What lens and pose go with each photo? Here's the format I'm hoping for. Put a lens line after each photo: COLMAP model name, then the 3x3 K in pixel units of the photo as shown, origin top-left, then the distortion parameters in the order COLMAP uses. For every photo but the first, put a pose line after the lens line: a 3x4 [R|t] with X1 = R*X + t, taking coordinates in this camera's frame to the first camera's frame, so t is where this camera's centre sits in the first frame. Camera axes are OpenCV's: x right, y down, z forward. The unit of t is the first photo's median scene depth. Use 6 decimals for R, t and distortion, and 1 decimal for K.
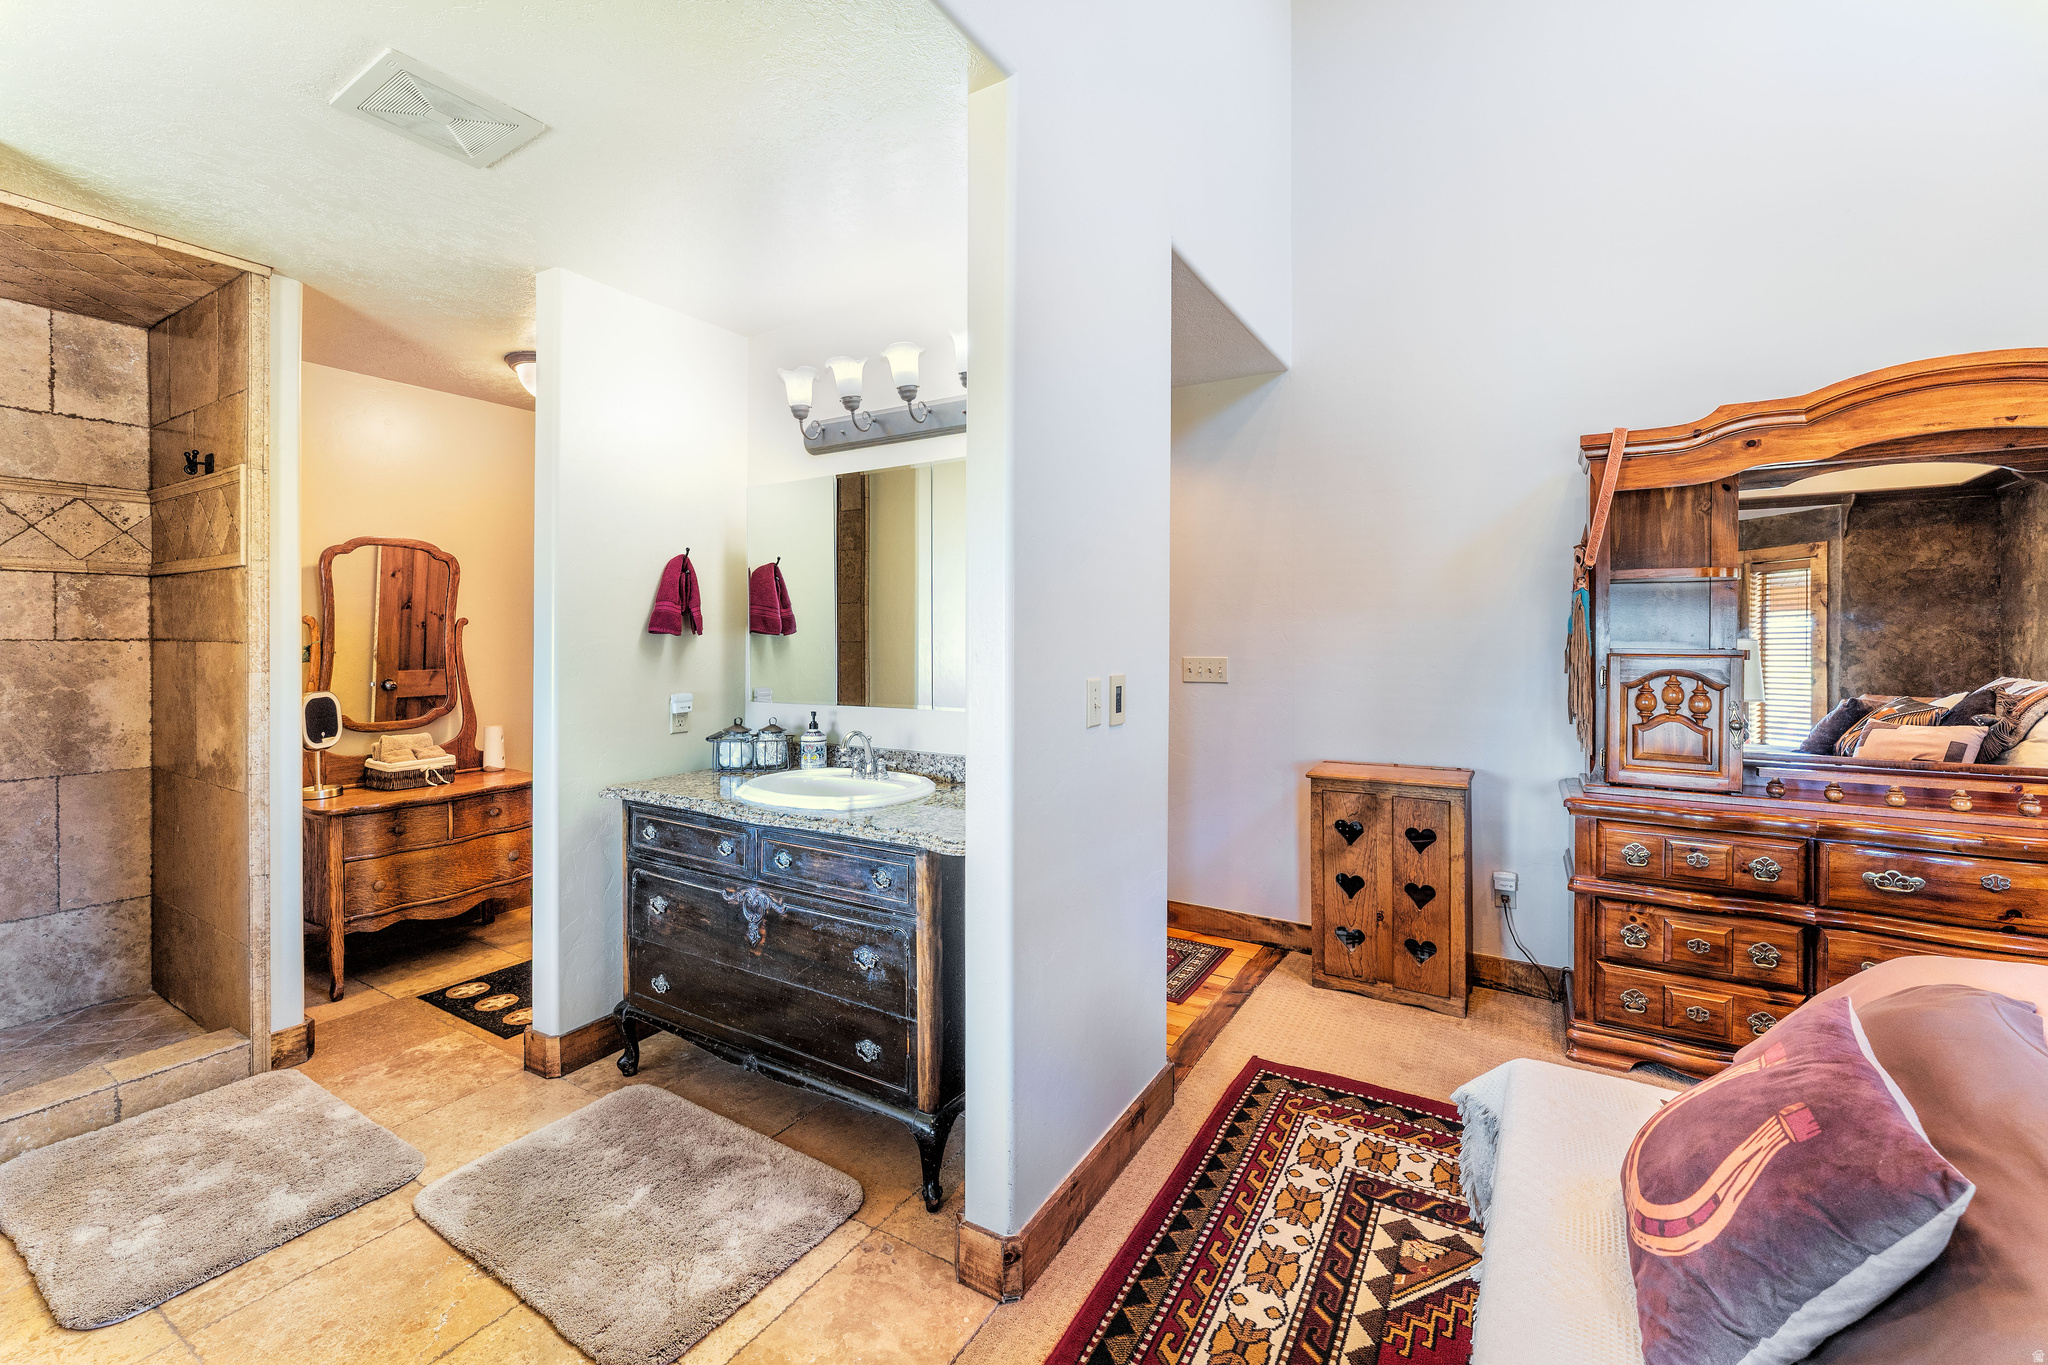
lens RADIAL K [[835.5, 0, 1019.0], [0, 835.5, 641.5], [0, 0, 1]] dist [-0.000922, -0.000551]
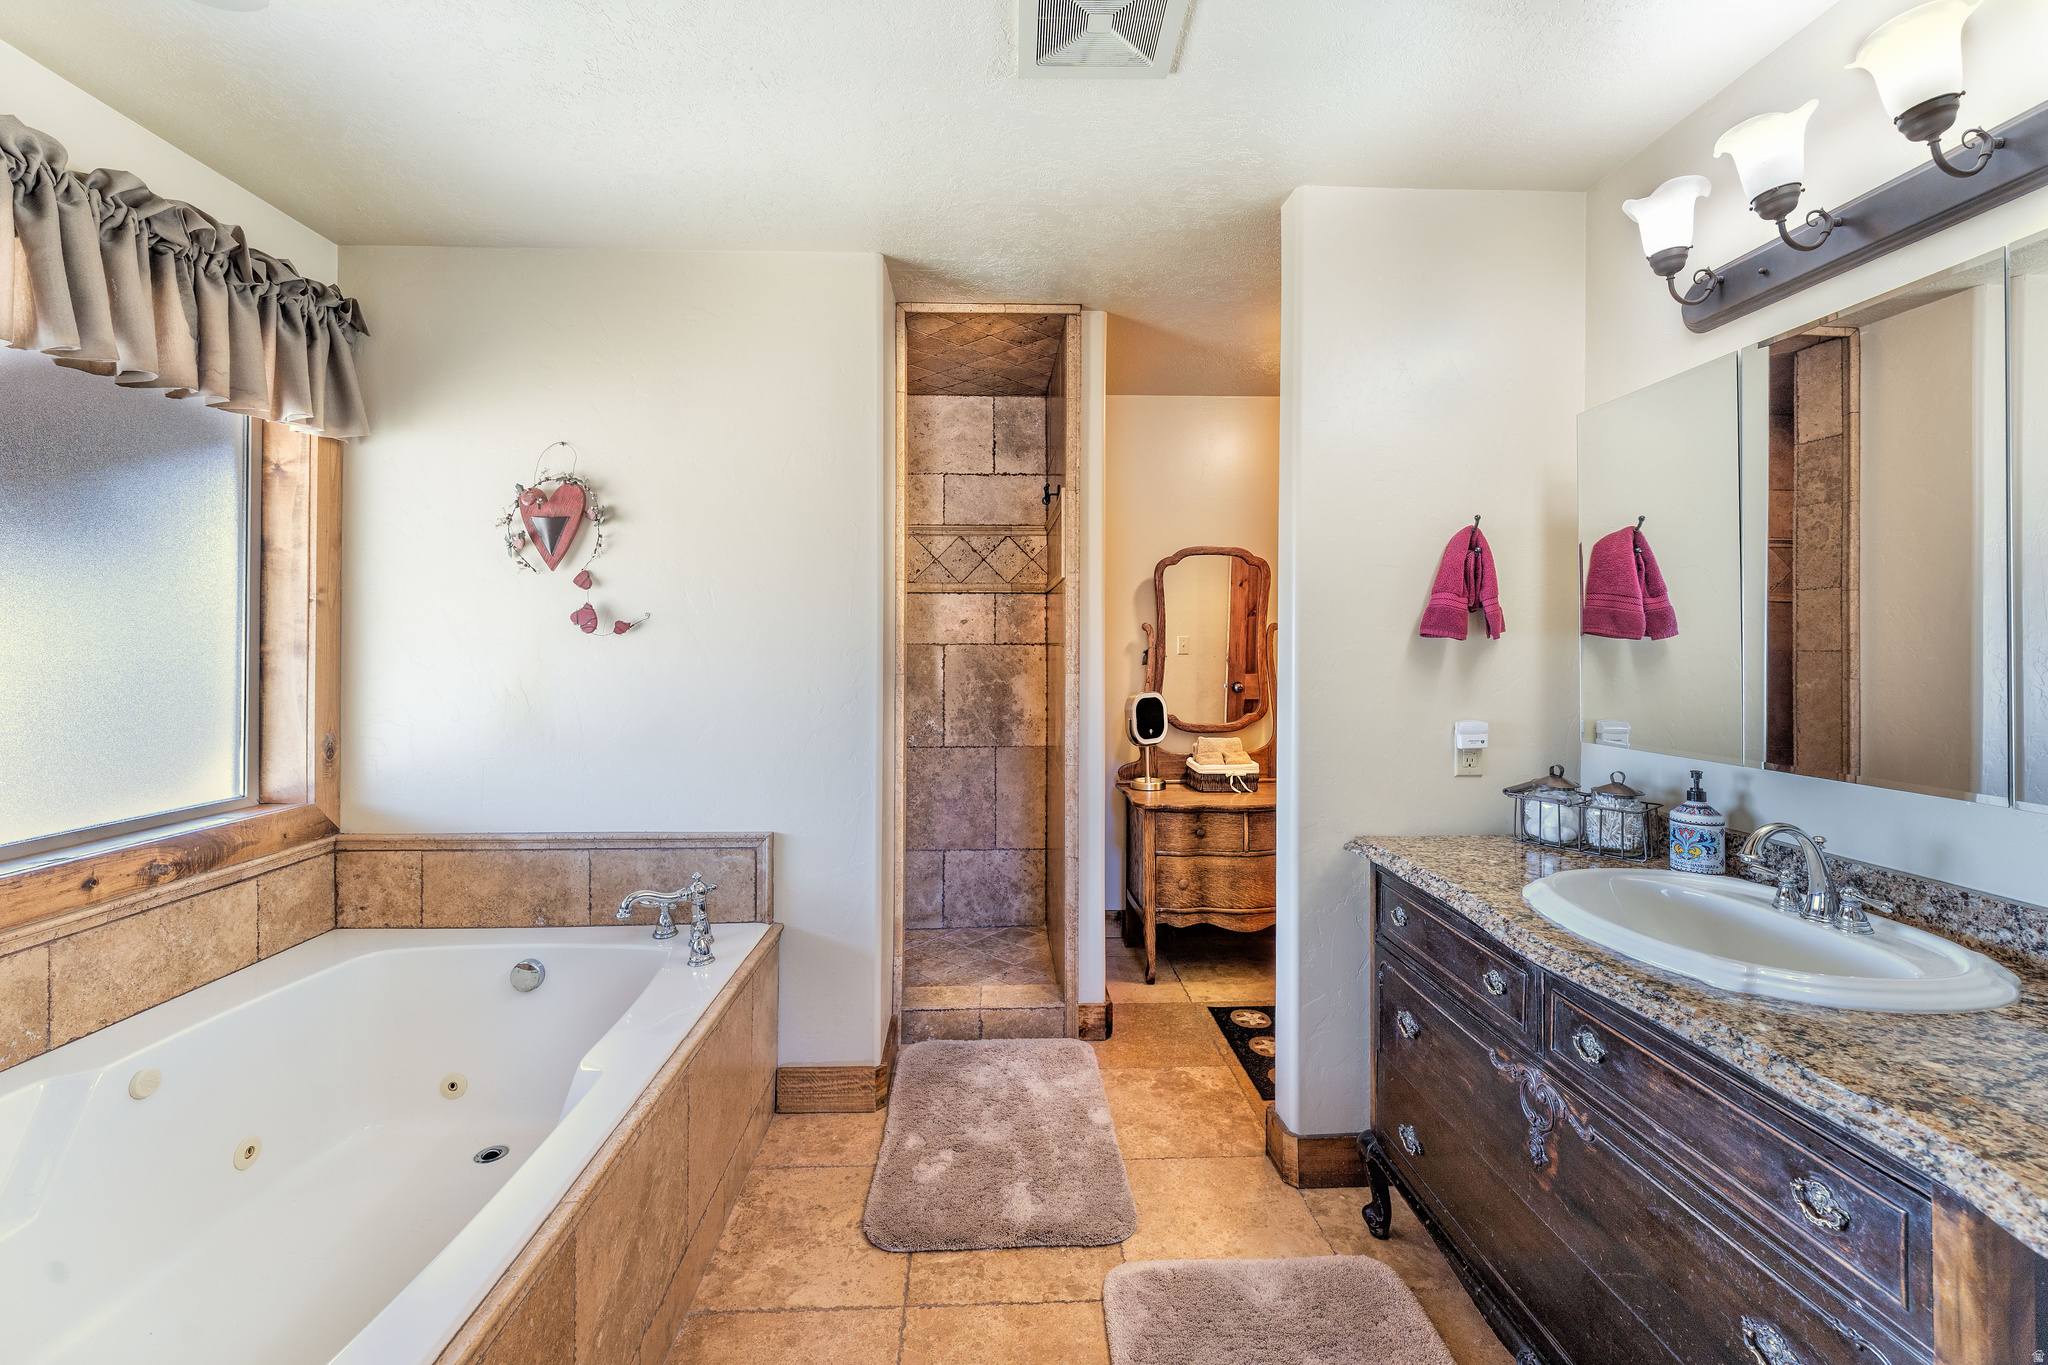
lens RADIAL K [[835.5, 0, 1019.0], [0, 835.5, 641.5], [0, 0, 1]] dist [-0.000922, -0.000551]
pose [[0.553139, -0.000056, -0.833089, -0.024468], [-0.006204, 0.999972, -0.004187, -0.000527], [0.833066, 0.007485, 0.553123, 0.294545]]
